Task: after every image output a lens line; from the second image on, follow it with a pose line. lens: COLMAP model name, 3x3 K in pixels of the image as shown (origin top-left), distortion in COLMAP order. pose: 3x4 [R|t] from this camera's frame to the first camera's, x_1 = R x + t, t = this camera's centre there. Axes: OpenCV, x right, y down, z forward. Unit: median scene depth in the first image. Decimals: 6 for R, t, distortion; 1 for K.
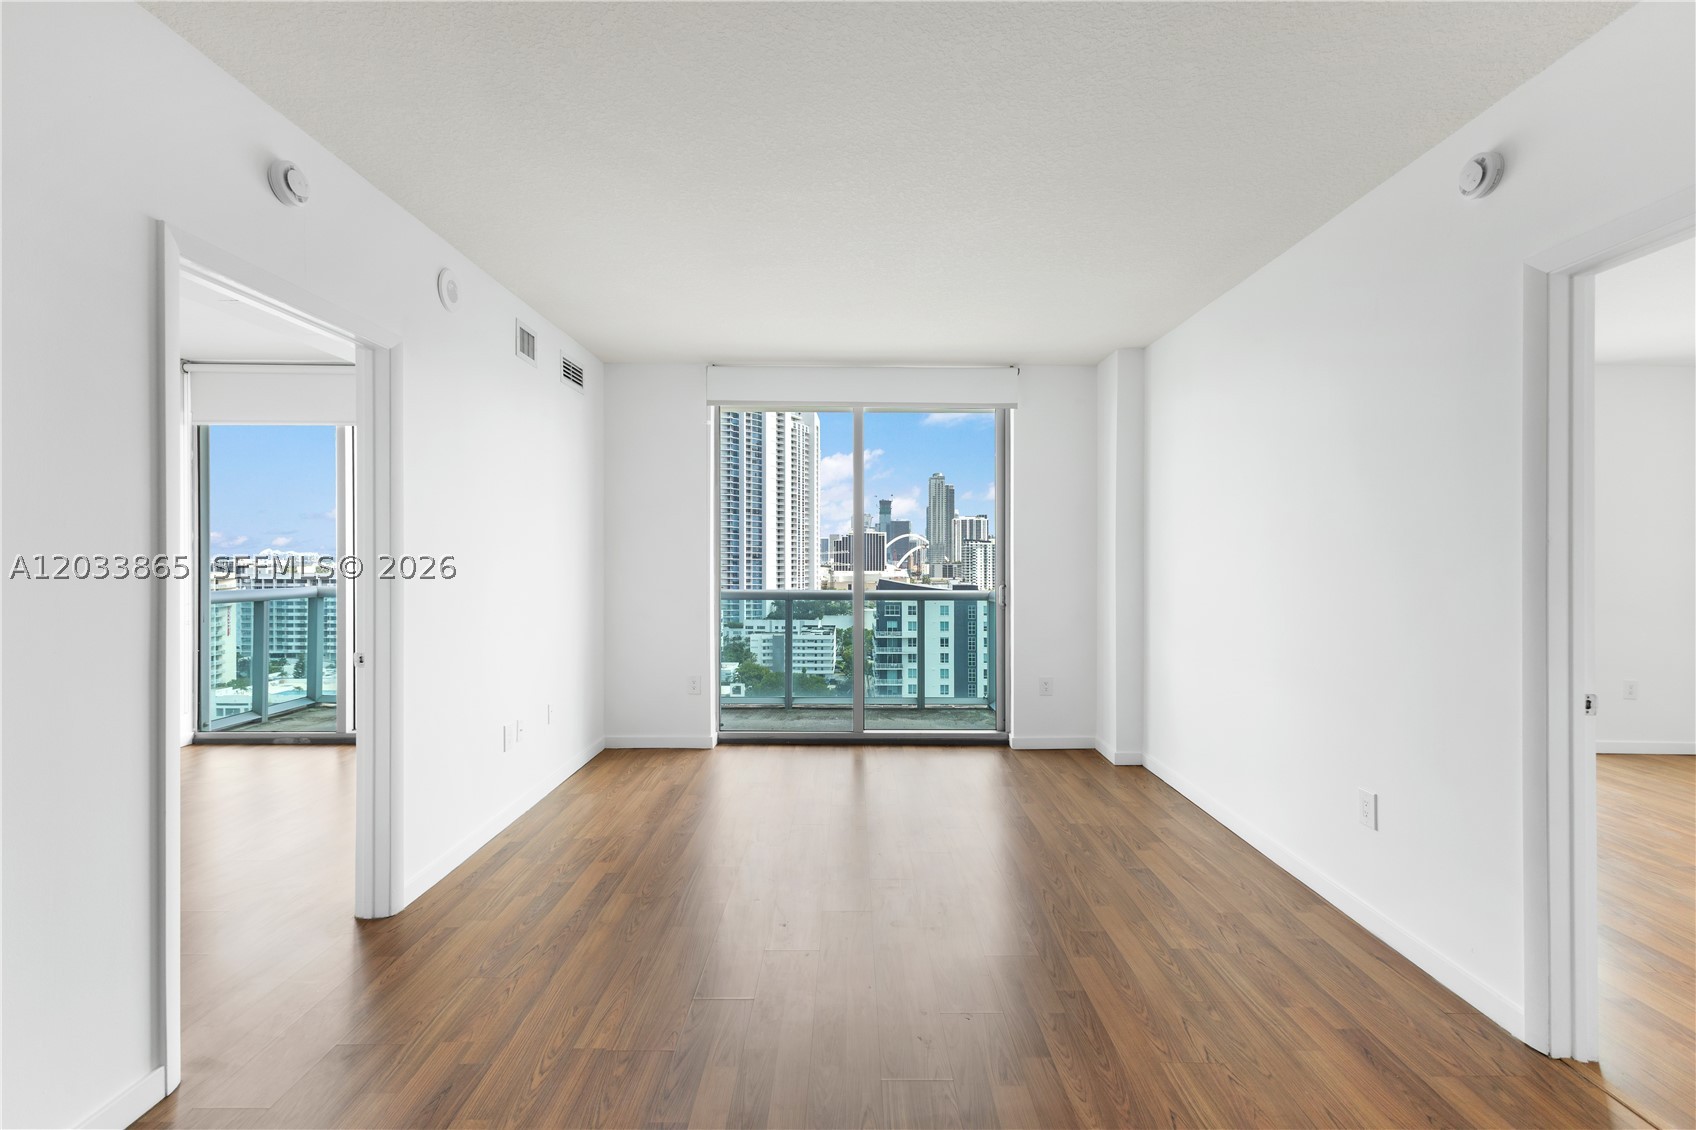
lens RADIAL K [[751.9, 0, 866.6], [0, 751.9, 561.7], [0, 0, 1]] dist [0.007076, -0.000328]
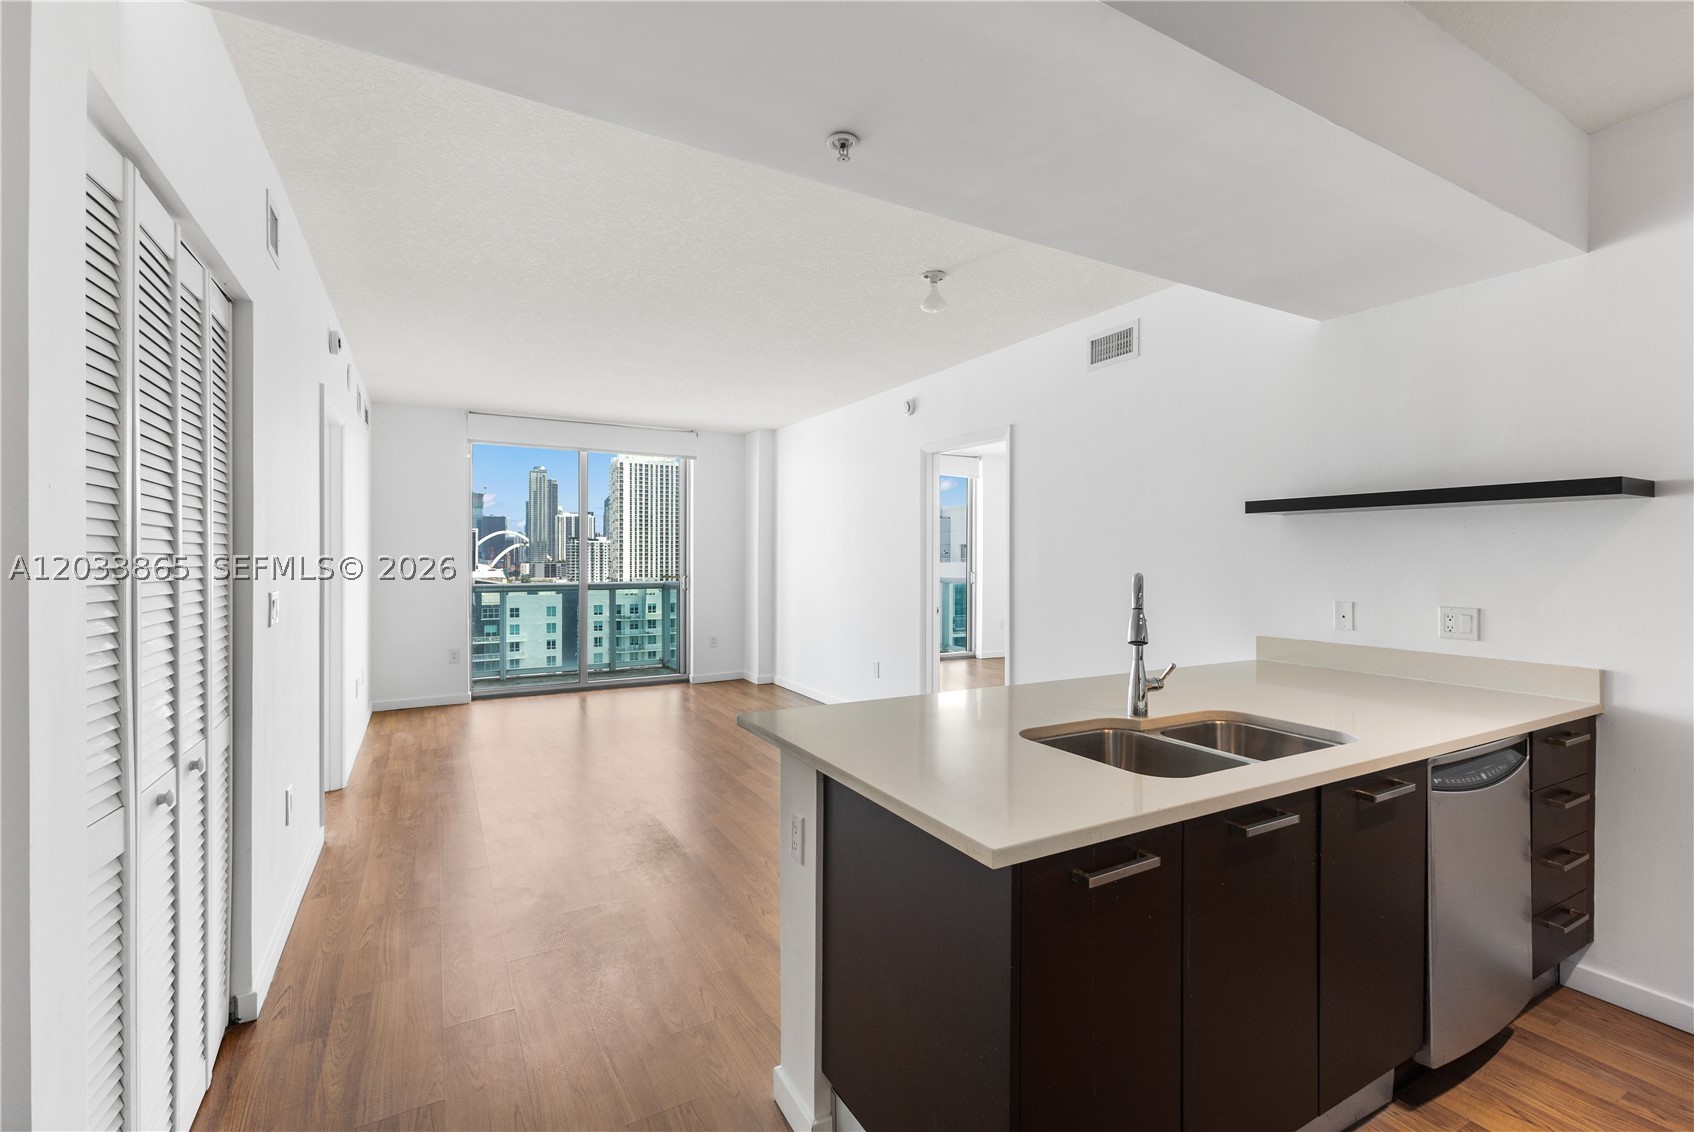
lens RADIAL K [[754.6, 0, 854.1], [0, 754.6, 563.2], [0, 0, 1]] dist [0.012356, -0.000009]
pose [[0.872533, -0.007382, 0.488499, -0.260080], [0.005315, 0.999970, 0.005618, 0.000713], [-0.488525, -0.002305, 0.872547, -0.478874]]
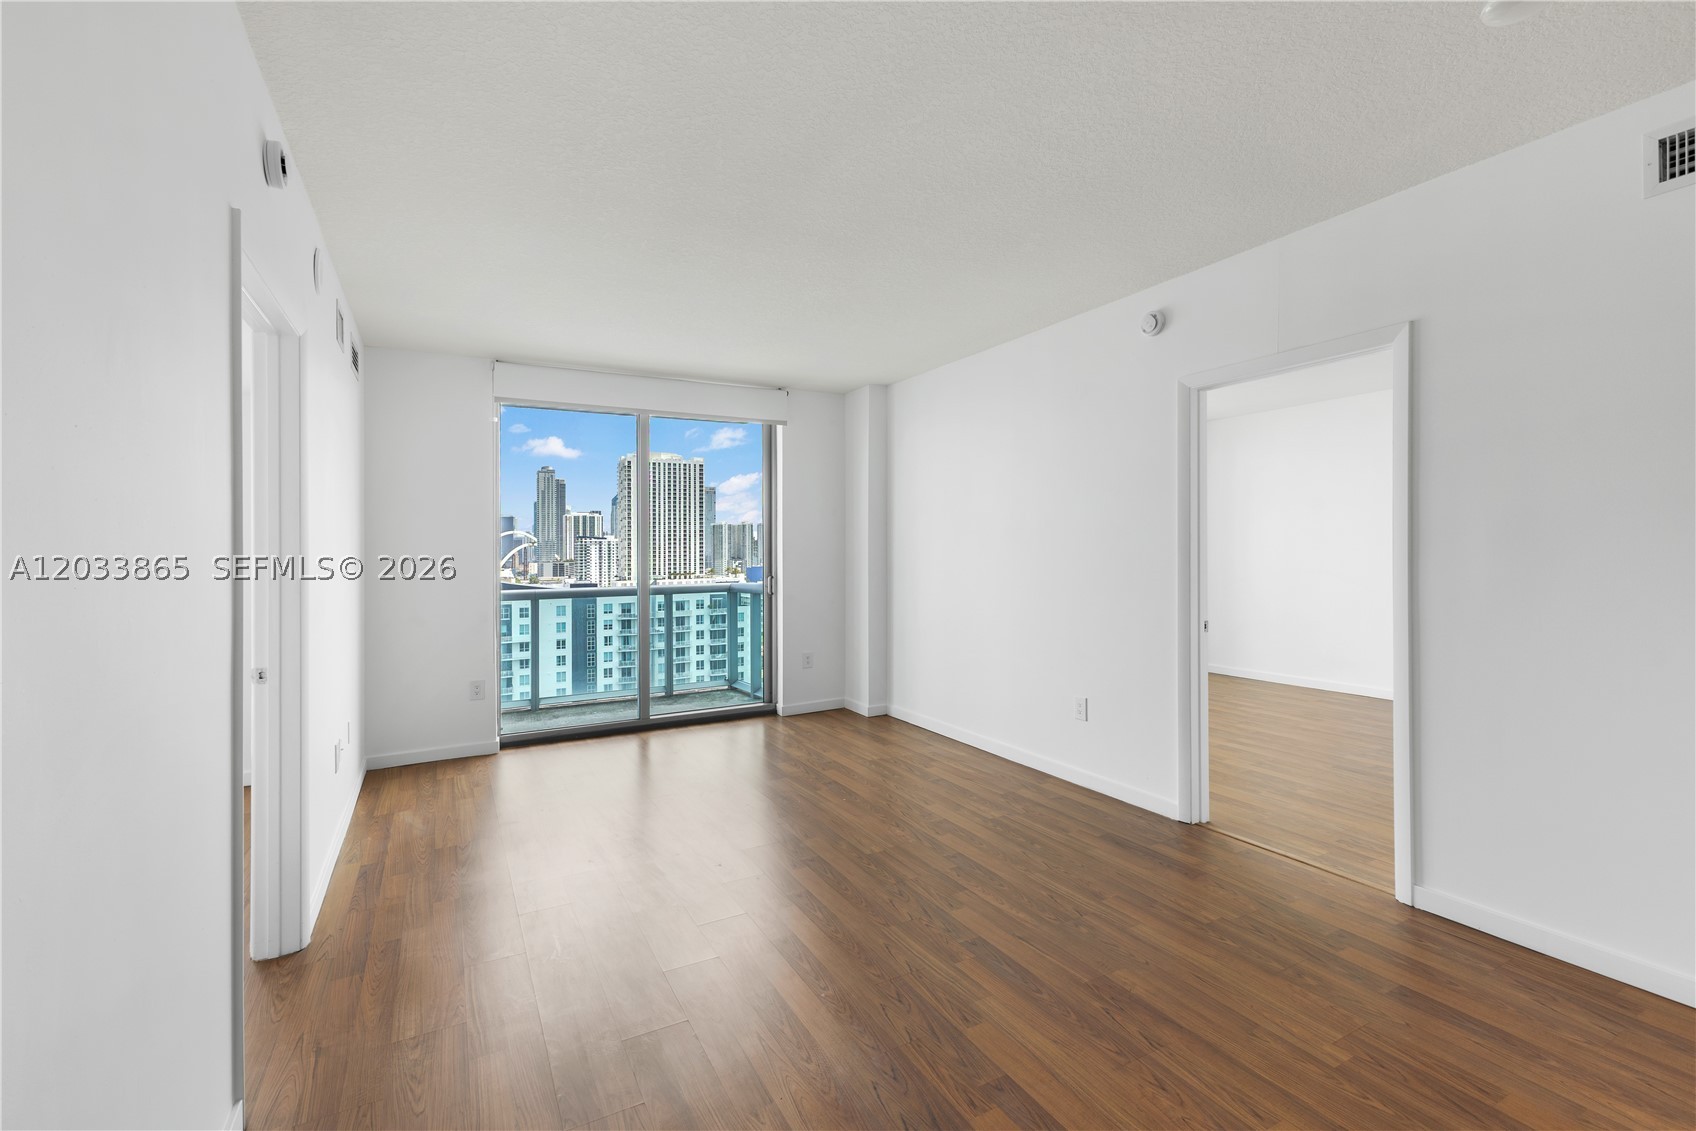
lens RADIAL K [[746.0, 0, 852.3], [0, 746.0, 546.6], [0, 0, 1]] dist [0.001517, -0.000430]
pose [[0.875297, -0.011371, 0.483451, -0.263910], [0.018629, 0.999774, -0.010214, 0.000475], [-0.483226, 0.017947, 0.875312, -0.069444]]
